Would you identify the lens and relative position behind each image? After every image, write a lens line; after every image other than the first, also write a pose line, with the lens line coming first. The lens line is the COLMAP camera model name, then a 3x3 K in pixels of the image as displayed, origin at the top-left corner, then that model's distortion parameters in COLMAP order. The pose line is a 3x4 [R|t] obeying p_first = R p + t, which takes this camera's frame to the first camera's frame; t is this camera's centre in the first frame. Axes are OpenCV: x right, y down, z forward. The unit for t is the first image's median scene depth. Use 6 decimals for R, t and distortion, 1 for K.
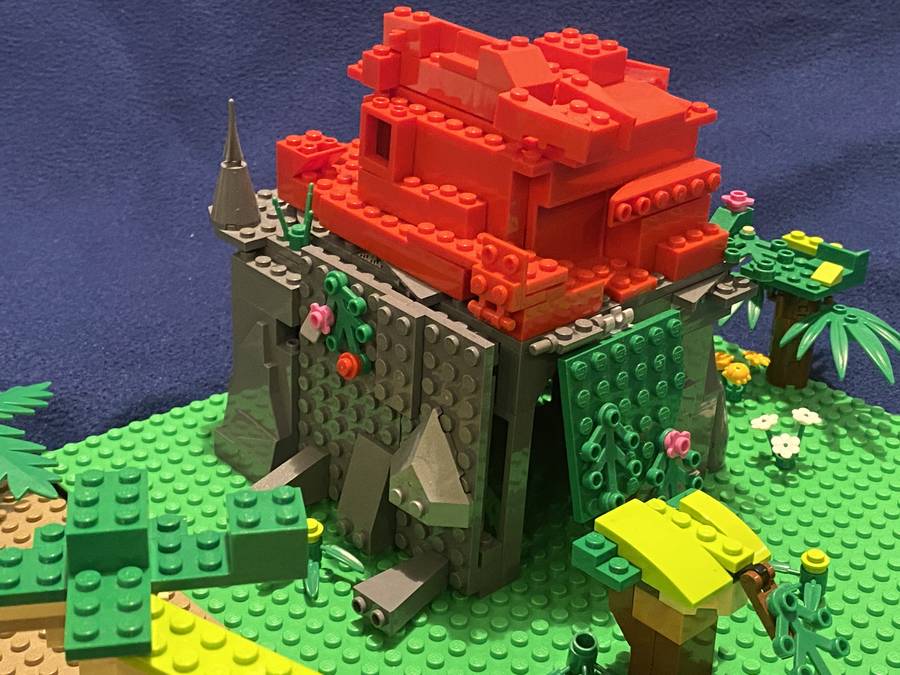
lens RADIAL K [[1379.2, 0, 461.5], [0, 1379.2, 338.2], [0, 0, 1]] dist [0.214375, -0.804318]
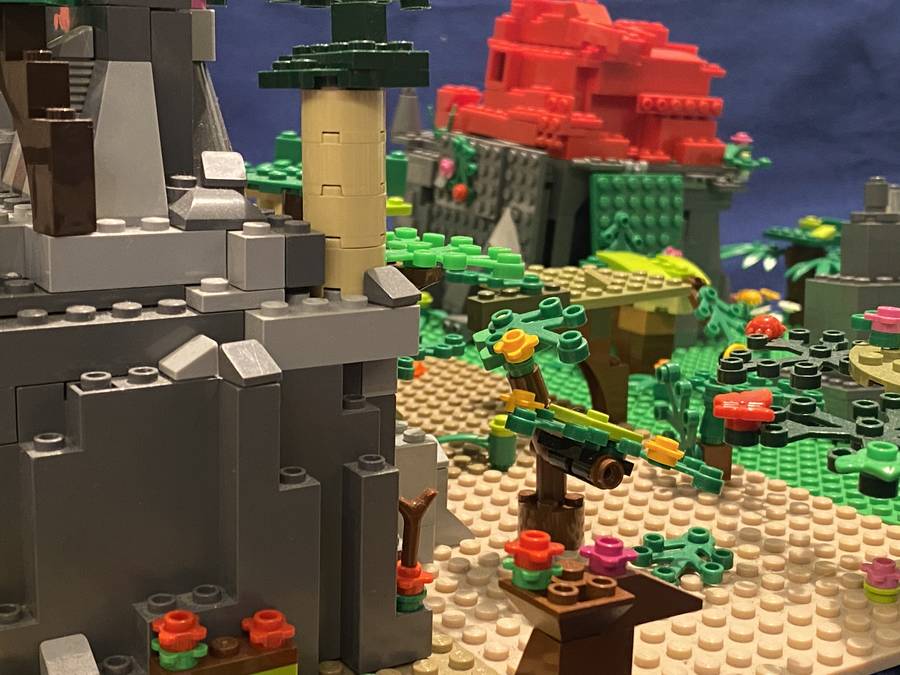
lens RADIAL K [[1379.2, 0, 461.5], [0, 1379.2, 338.2], [0, 0, 1]] dist [0.214375, -0.804318]
pose [[0.981880, 0.082801, -0.170458, 0.195439], [-0.124961, 0.959123, -0.253906, 0.565329], [0.142466, 0.270606, 0.952090, -0.422851]]
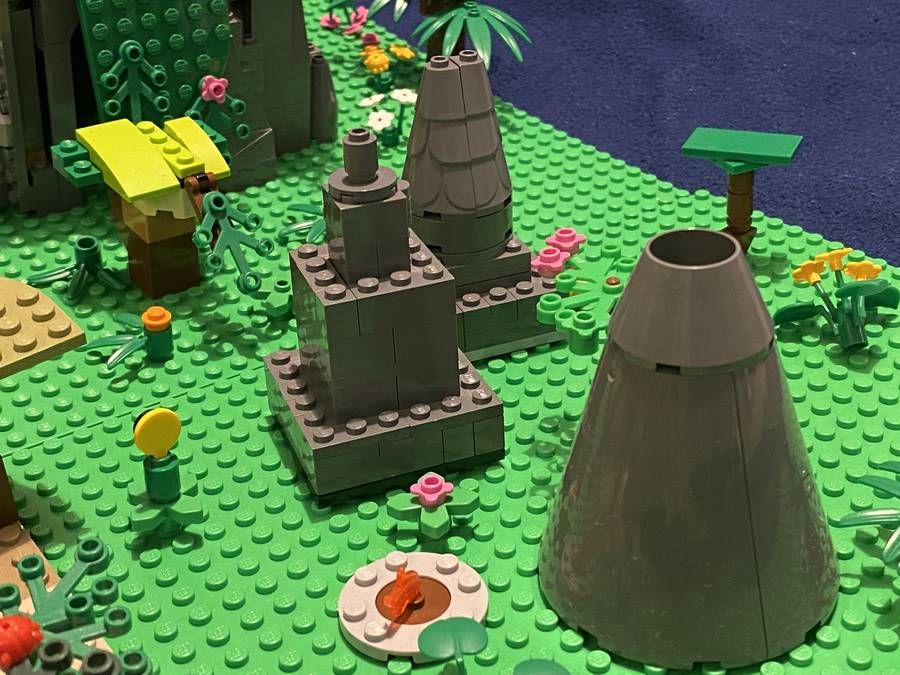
lens RADIAL K [[1379.2, 0, 461.5], [0, 1379.2, 338.2], [0, 0, 1]] dist [0.214375, -0.804318]
pose [[0.995829, 0.064218, -0.064809, 0.440683], [-0.055409, 0.990018, 0.129594, 0.118786], [0.072484, -0.125463, 0.989447, -0.117763]]
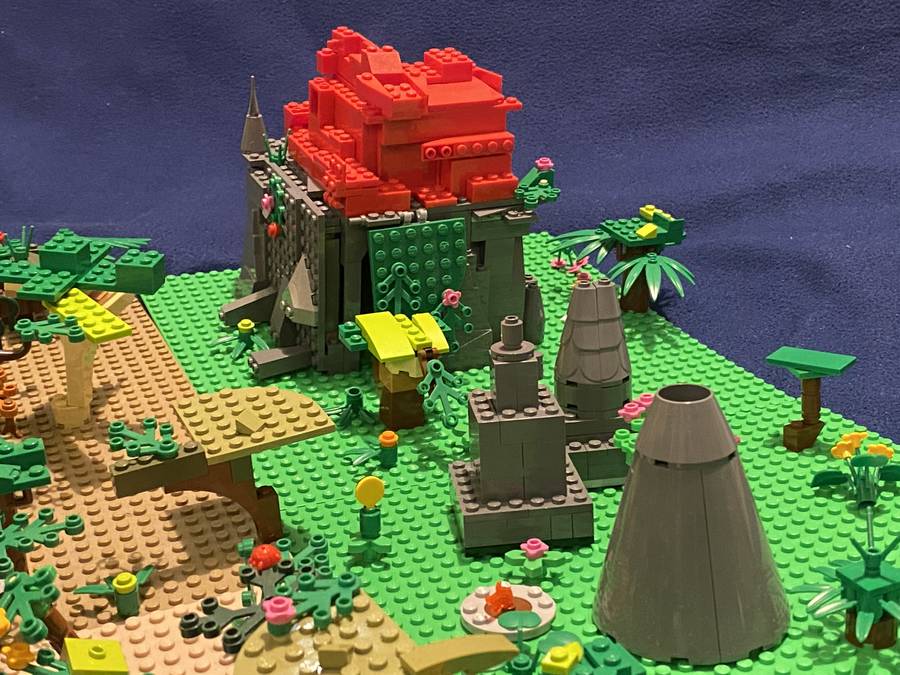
lens RADIAL K [[1367.7, 0, 442.7], [0, 1367.7, 335.6], [0, 0, 1]] dist [0.220532, -0.826703]
pose [[0.942697, 0.122331, -0.310414, 0.656962], [-0.137933, 0.990025, -0.028732, 0.168649], [0.303803, 0.069902, 0.950167, -0.541115]]
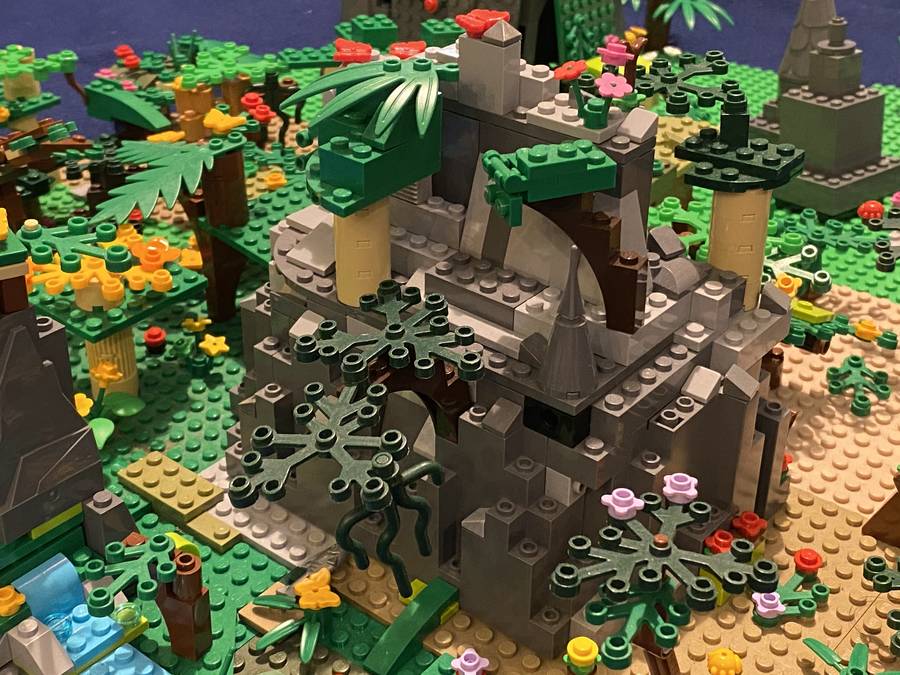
lens RADIAL K [[1367.7, 0, 442.7], [0, 1367.7, 335.6], [0, 0, 1]] dist [0.220532, -0.826703]
pose [[0.989872, -0.061278, 0.128059, -0.318577], [0.053654, 0.996623, 0.062158, 0.333192], [-0.131436, -0.054658, 0.989817, -0.777543]]
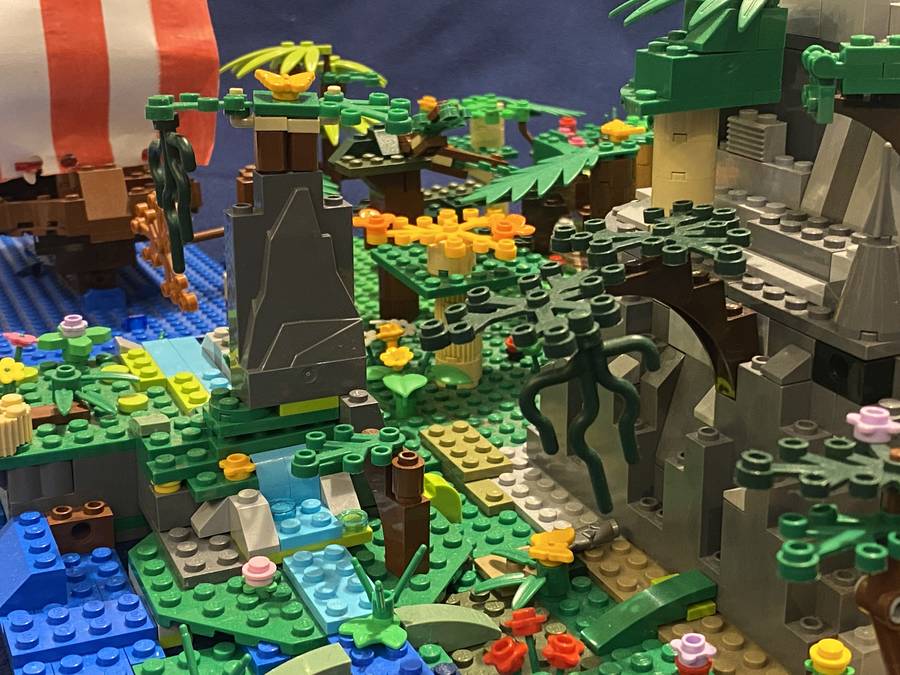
lens RADIAL K [[1367.7, 0, 442.7], [0, 1367.7, 335.6], [0, 0, 1]] dist [0.220532, -0.826703]
pose [[0.951393, 0.100912, -0.290977, -0.125599], [-0.141636, 0.982319, -0.122428, 0.551301], [0.273478, 0.157690, 0.948864, -0.665264]]
